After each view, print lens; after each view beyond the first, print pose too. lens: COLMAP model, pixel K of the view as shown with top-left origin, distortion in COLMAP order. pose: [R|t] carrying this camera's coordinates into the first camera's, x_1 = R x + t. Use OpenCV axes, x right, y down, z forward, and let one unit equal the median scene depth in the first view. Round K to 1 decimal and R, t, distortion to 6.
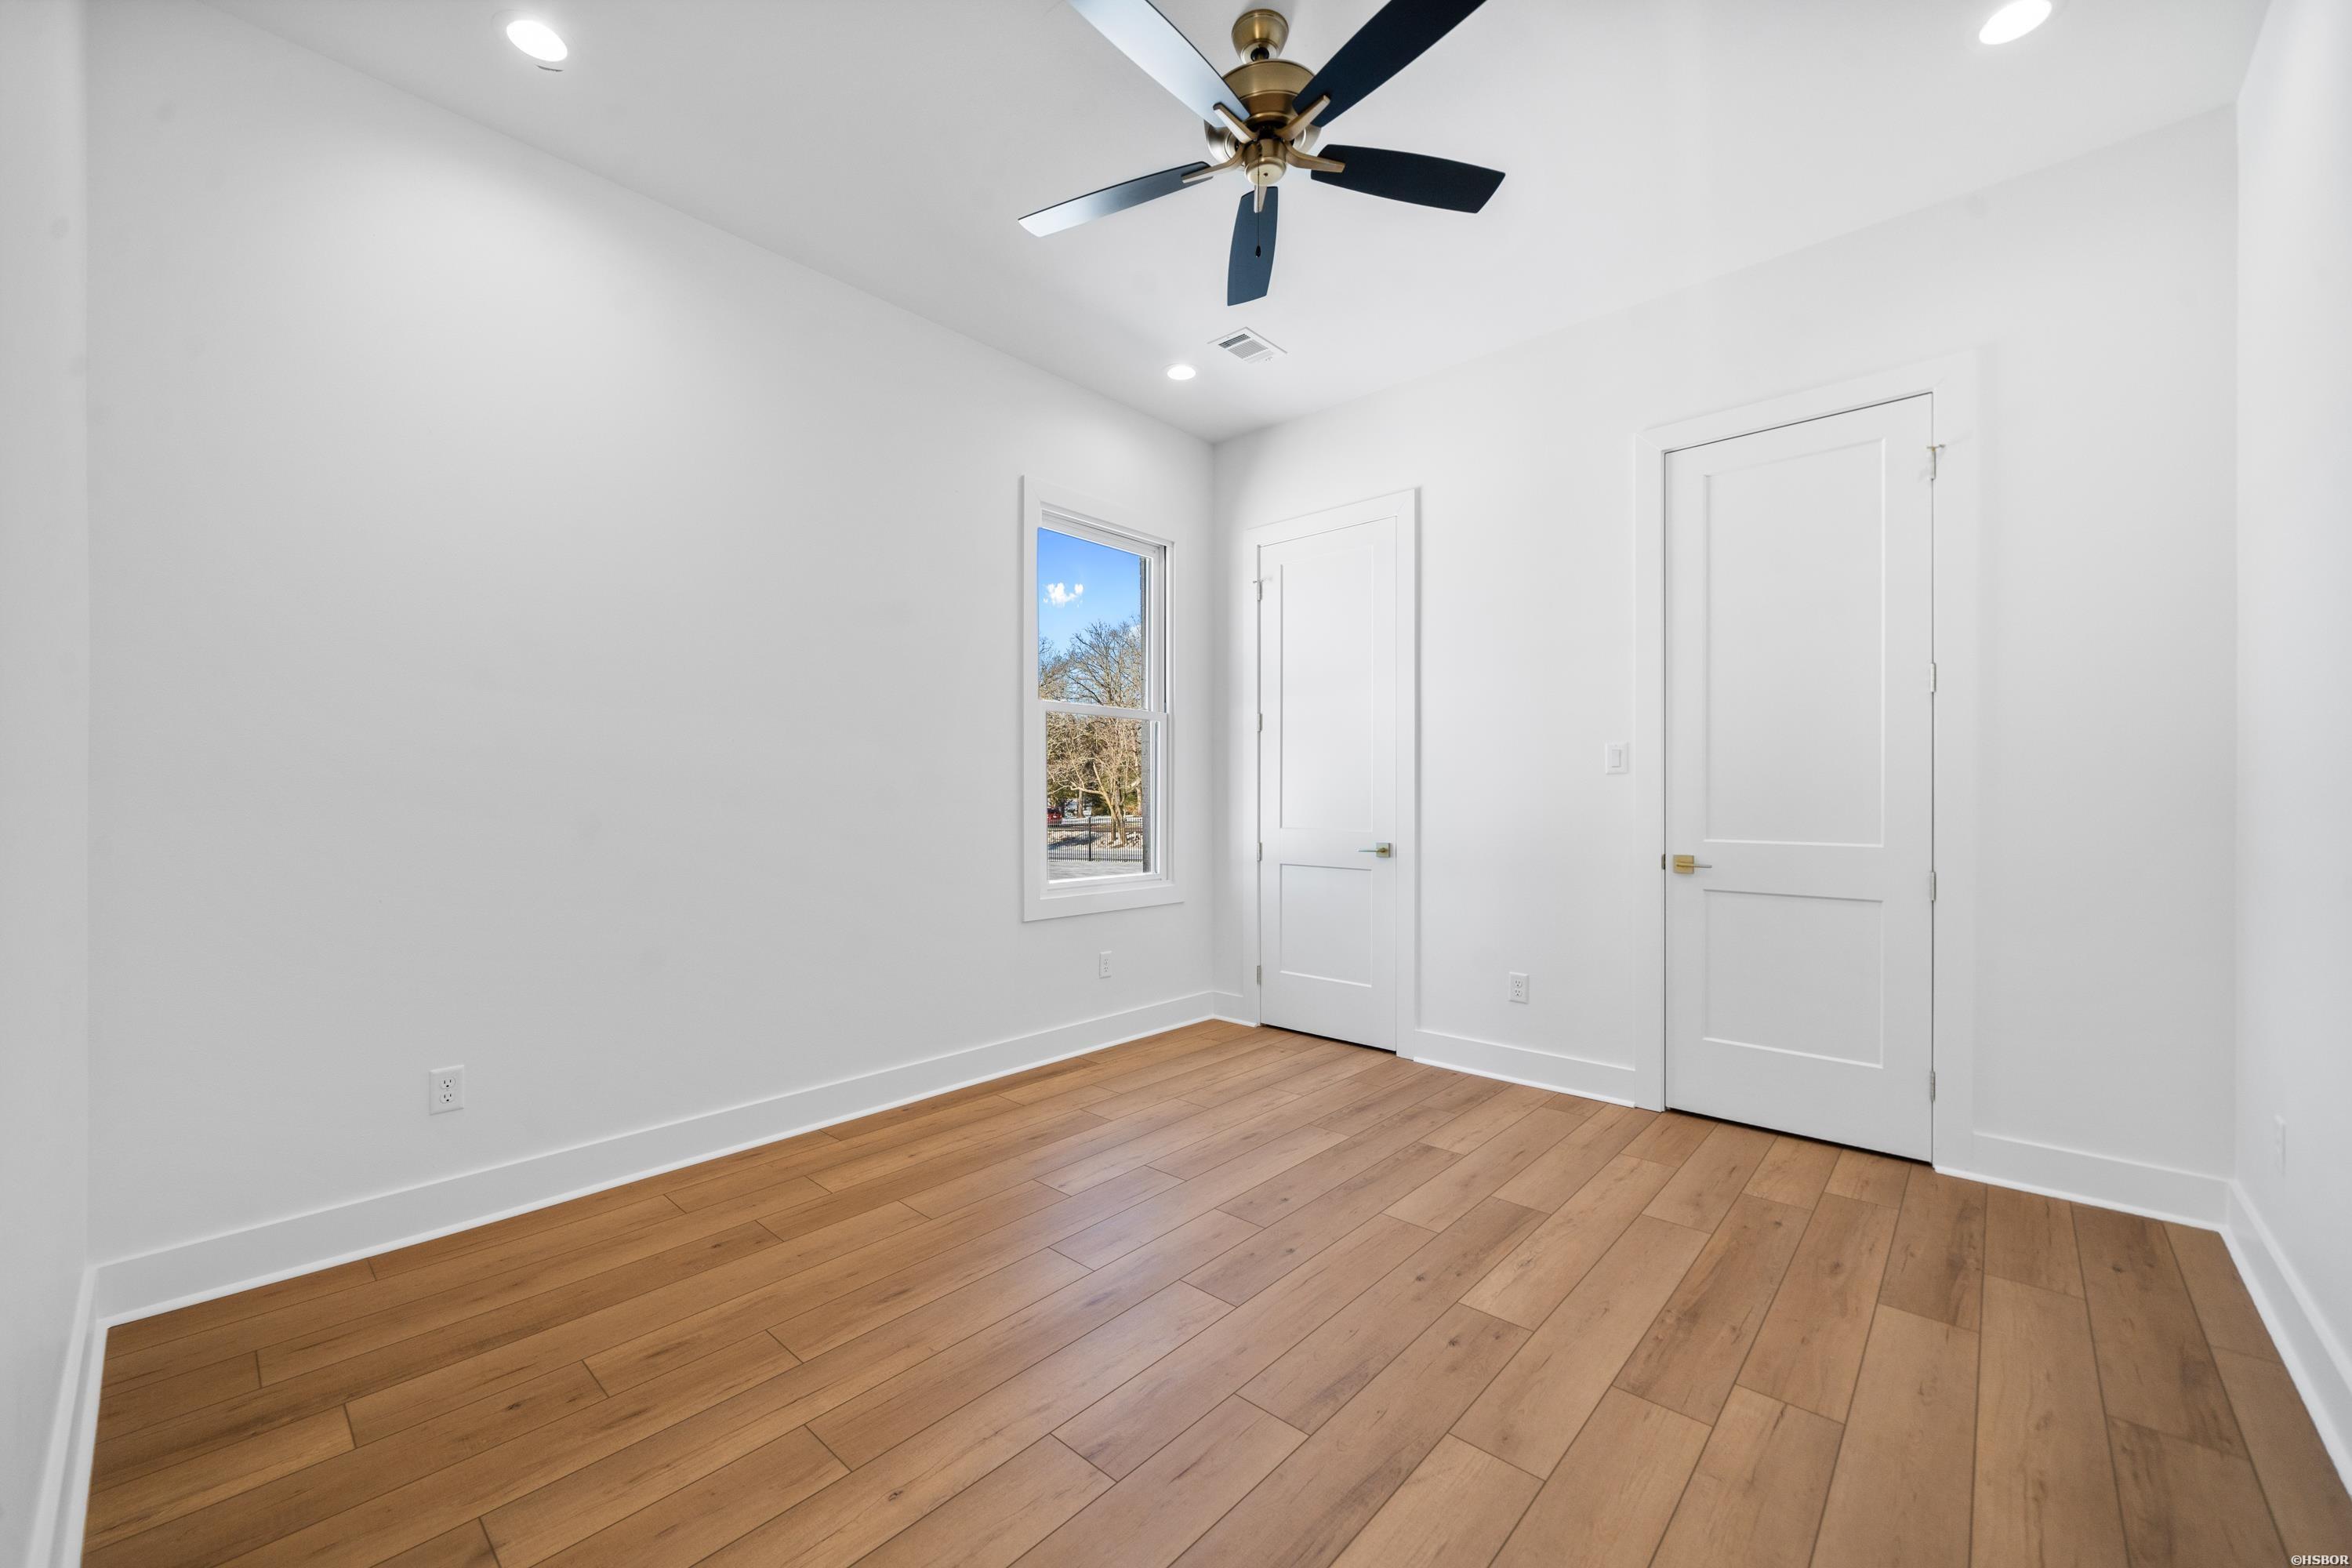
lens RADIAL K [[874.8, 0, 1174.2], [0, 874.8, 791.4], [0, 0, 1]] dist [-0.004131, 0.000178]
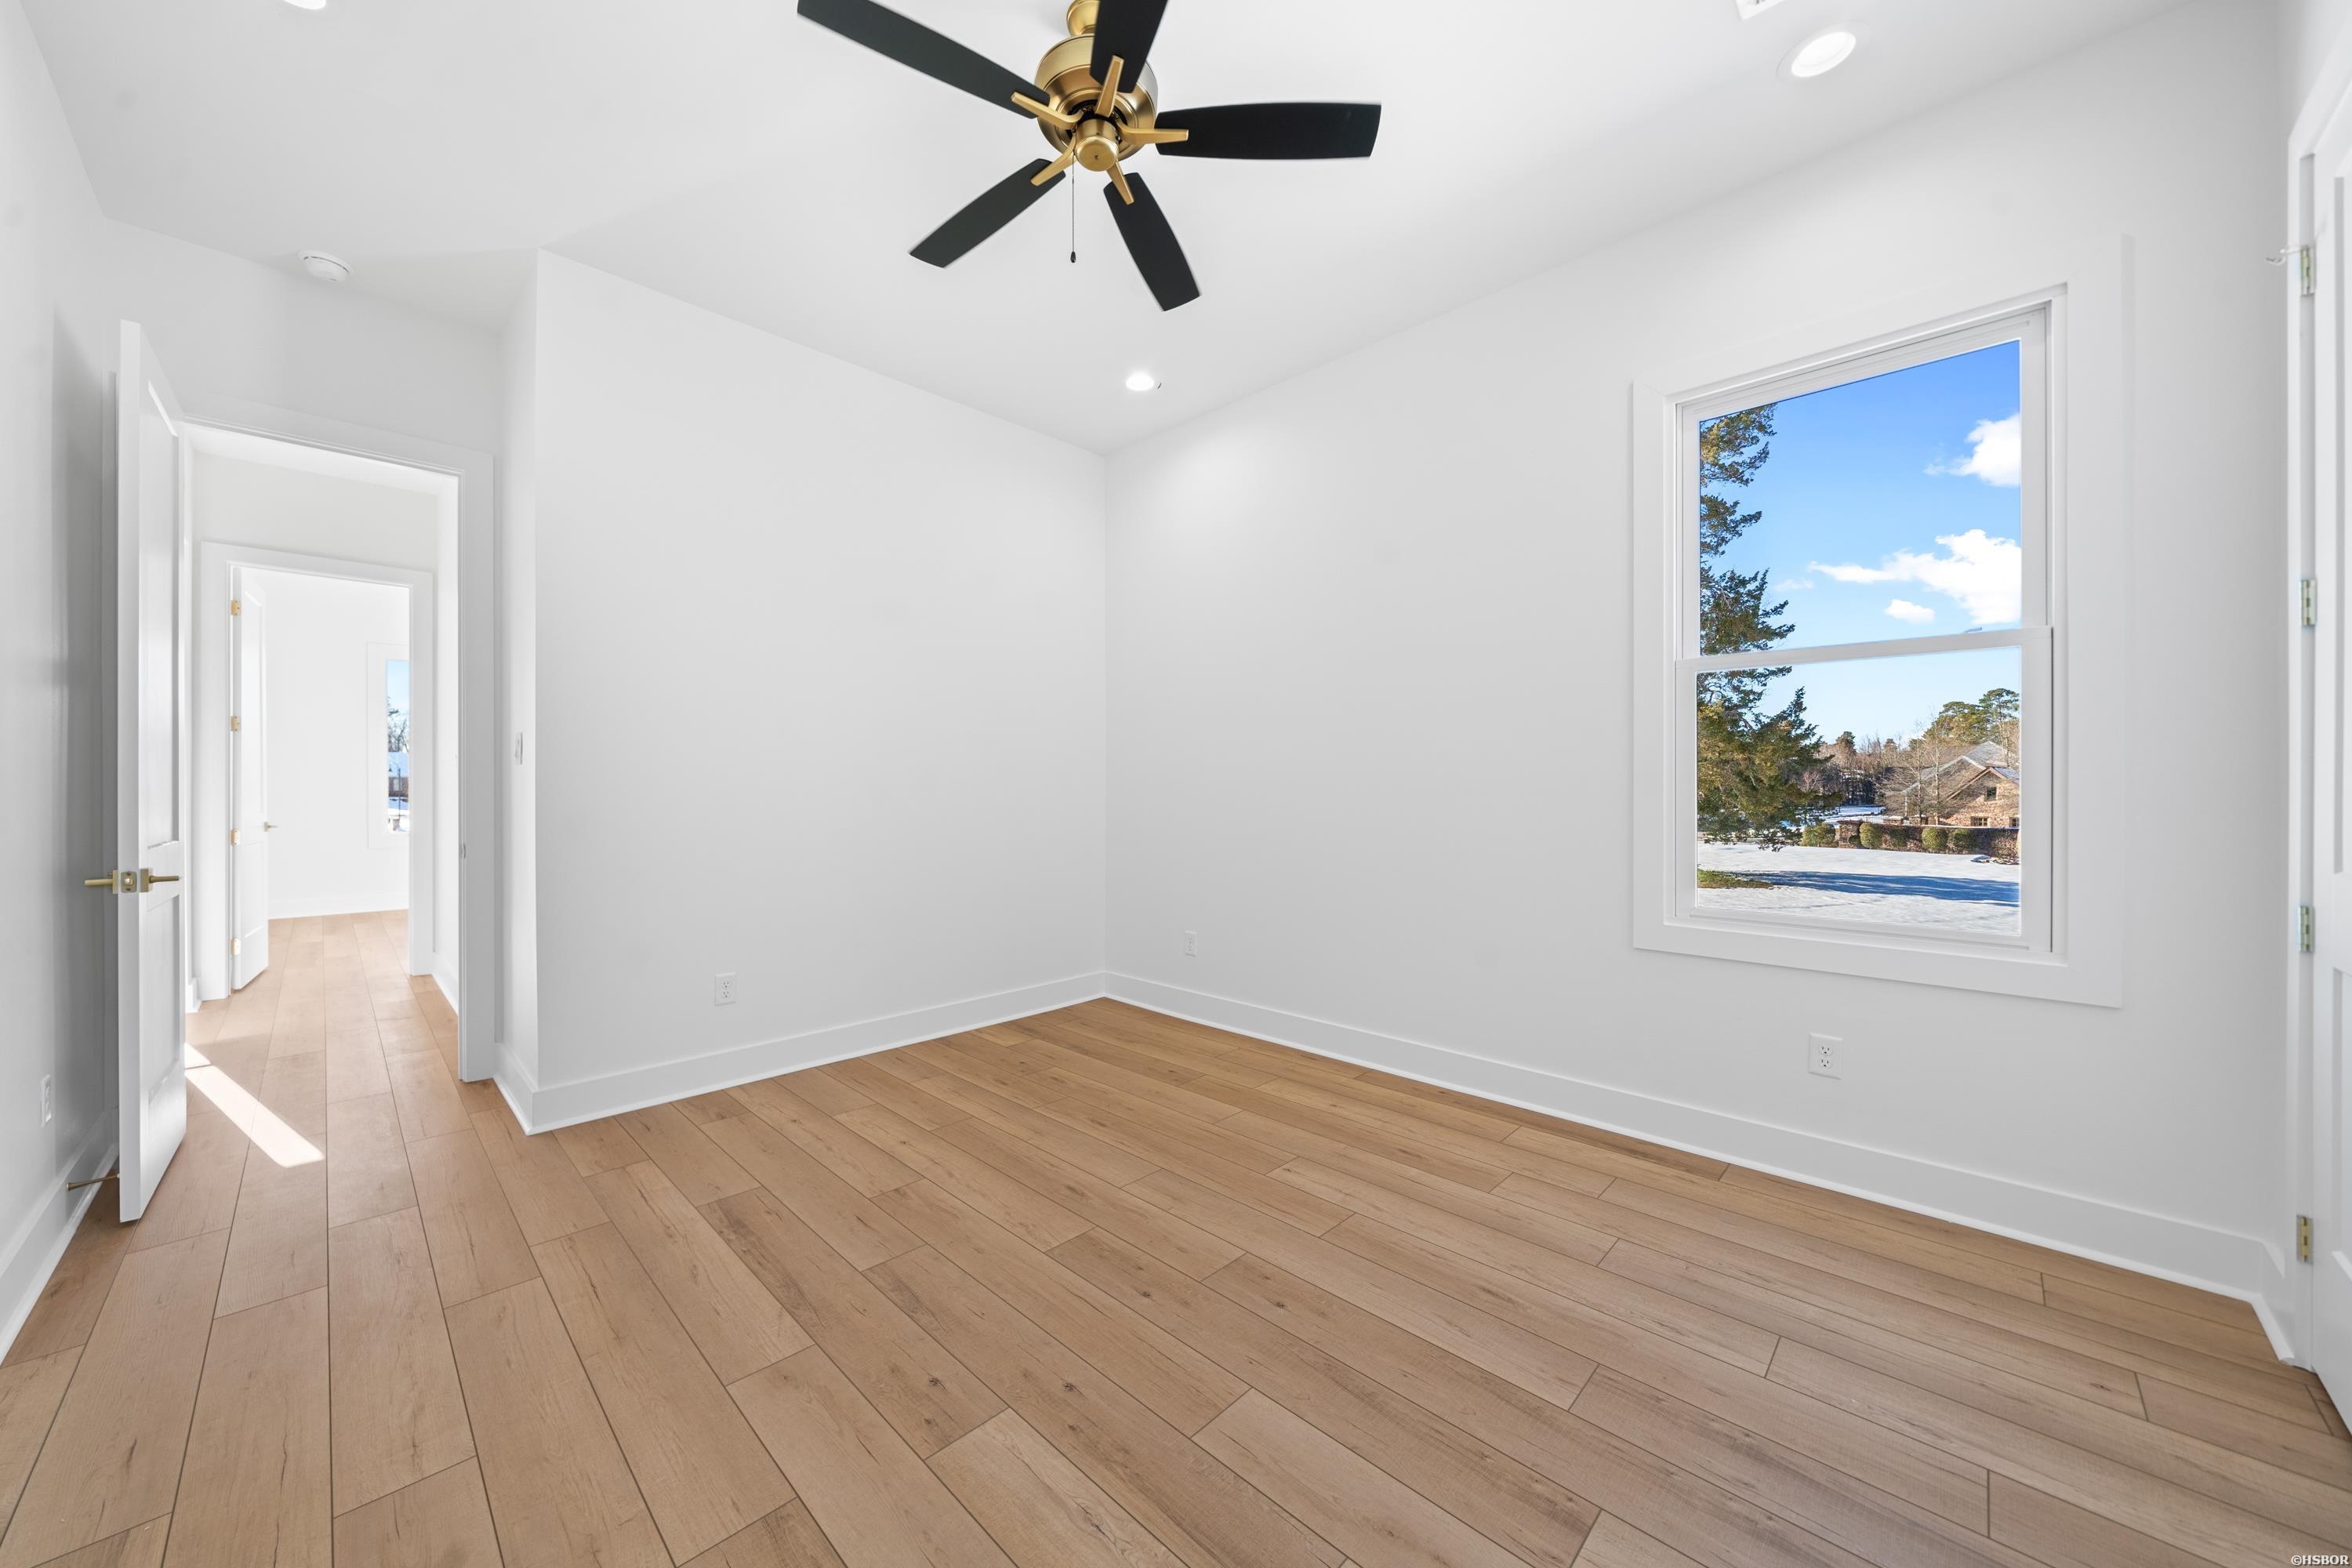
lens RADIAL K [[814.3, 0, 1181.7], [0, 814.3, 778.3], [0, 0, 1]] dist [-0.002688, -0.000130]
pose [[0.006625, -0.008849, -0.999939, 0.810917], [0.004232, 0.999952, -0.008821, 0.004048], [0.999969, -0.004173, 0.006662, 0.862052]]
